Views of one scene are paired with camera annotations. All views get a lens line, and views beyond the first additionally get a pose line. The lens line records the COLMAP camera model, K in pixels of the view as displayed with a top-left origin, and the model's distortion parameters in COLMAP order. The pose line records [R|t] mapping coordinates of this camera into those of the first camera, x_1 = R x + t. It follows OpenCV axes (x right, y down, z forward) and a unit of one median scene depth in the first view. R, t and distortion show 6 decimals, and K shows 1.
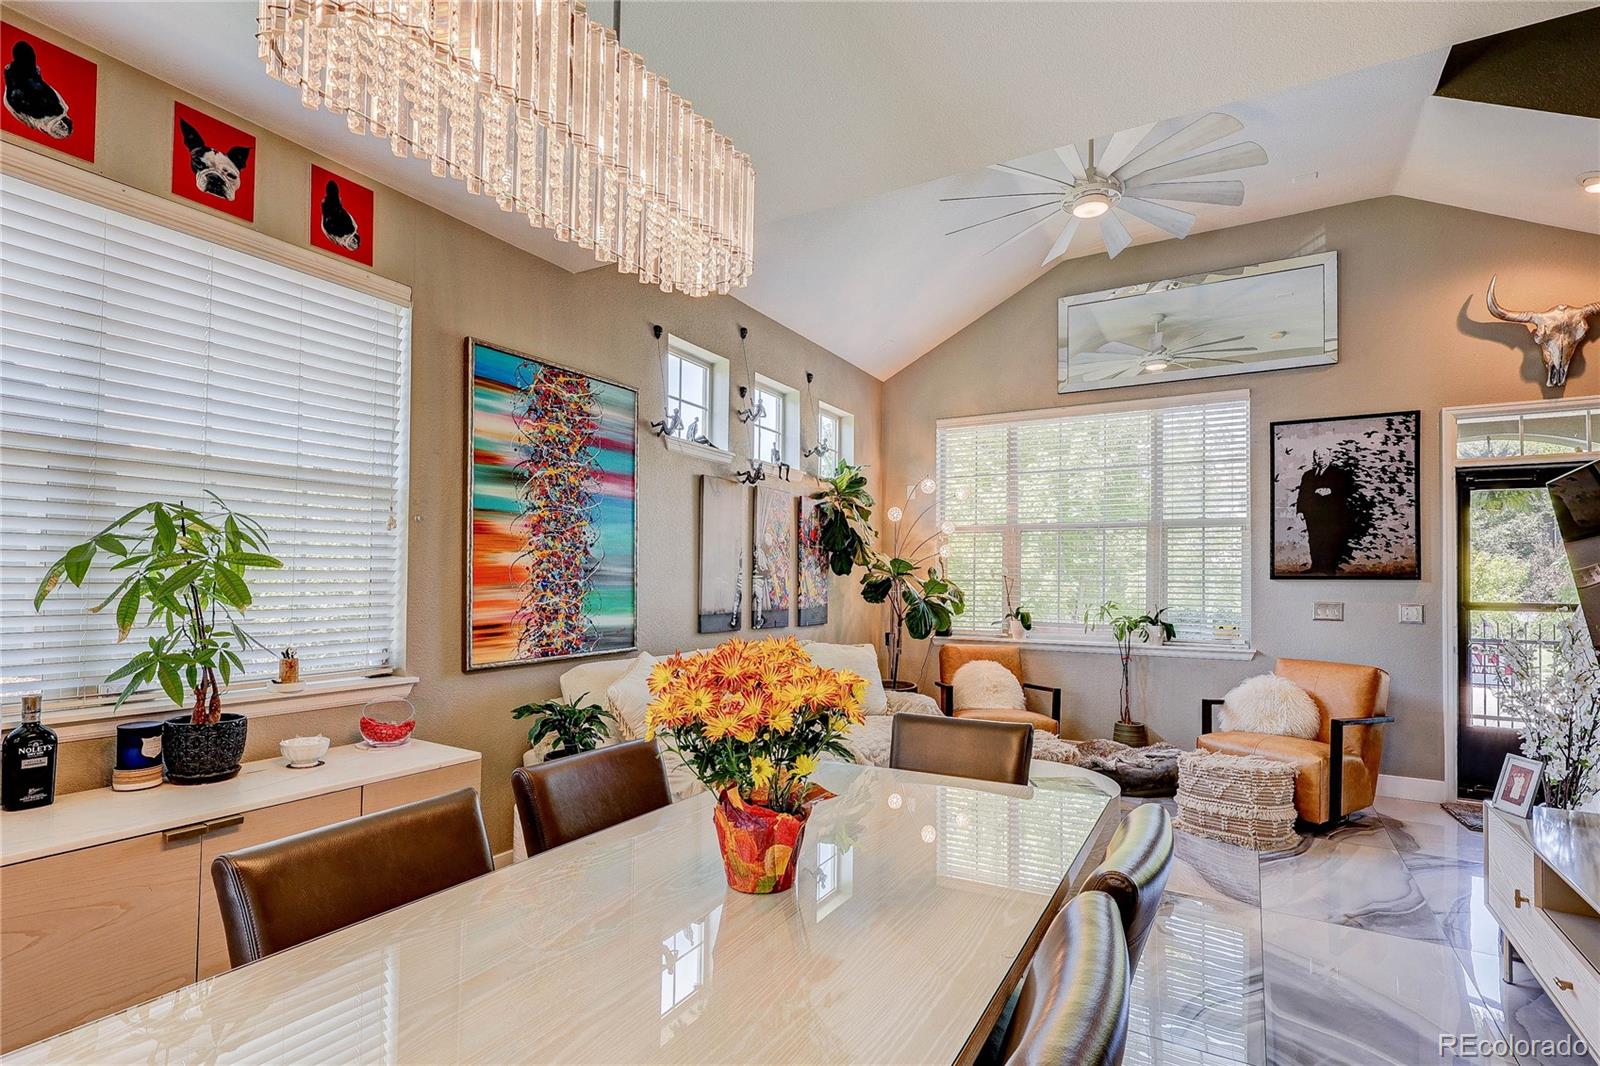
lens RADIAL K [[788.4, 0, 803.9], [0, 788.4, 572.0], [0, 0, 1]] dist [0.001394, 0.000188]
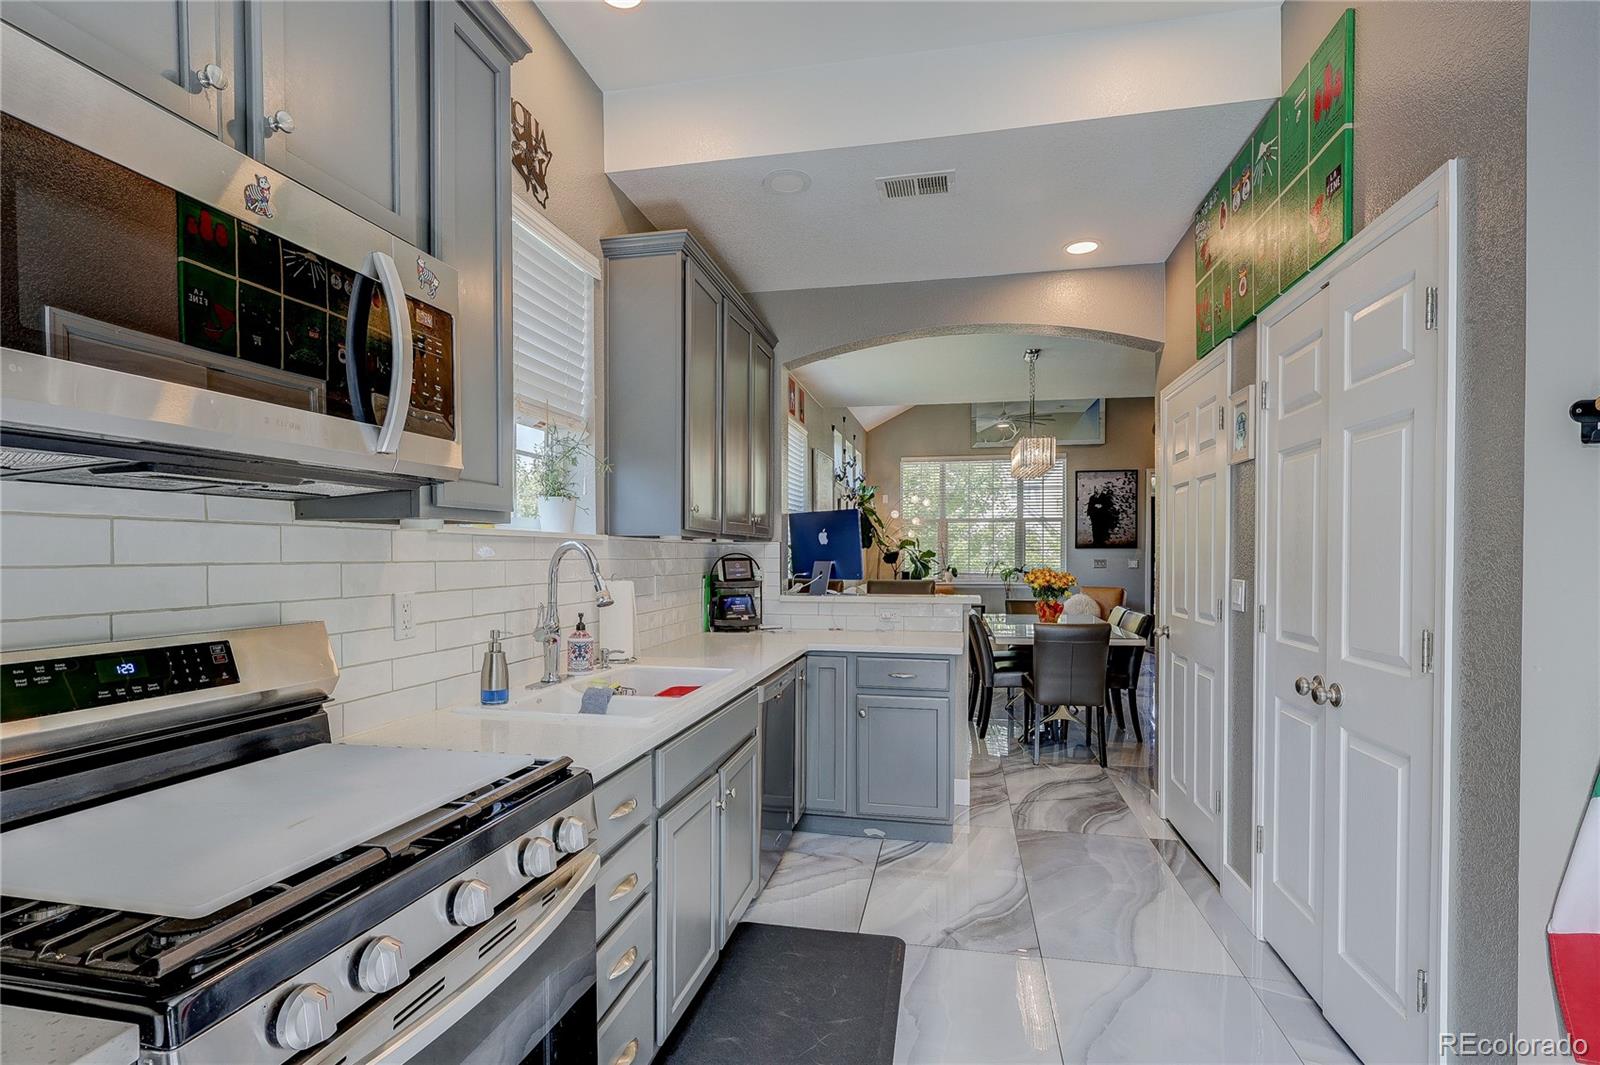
lens RADIAL K [[788.4, 0, 803.9], [0, 788.4, 571.5], [0, 0, 1]] dist [0.001394, 0.000188]
pose [[0.946758, -0.020686, 0.321281, -0.739575], [0.007329, 0.999060, 0.042727, -0.023539], [-0.321863, -0.038097, 0.946020, -0.715051]]
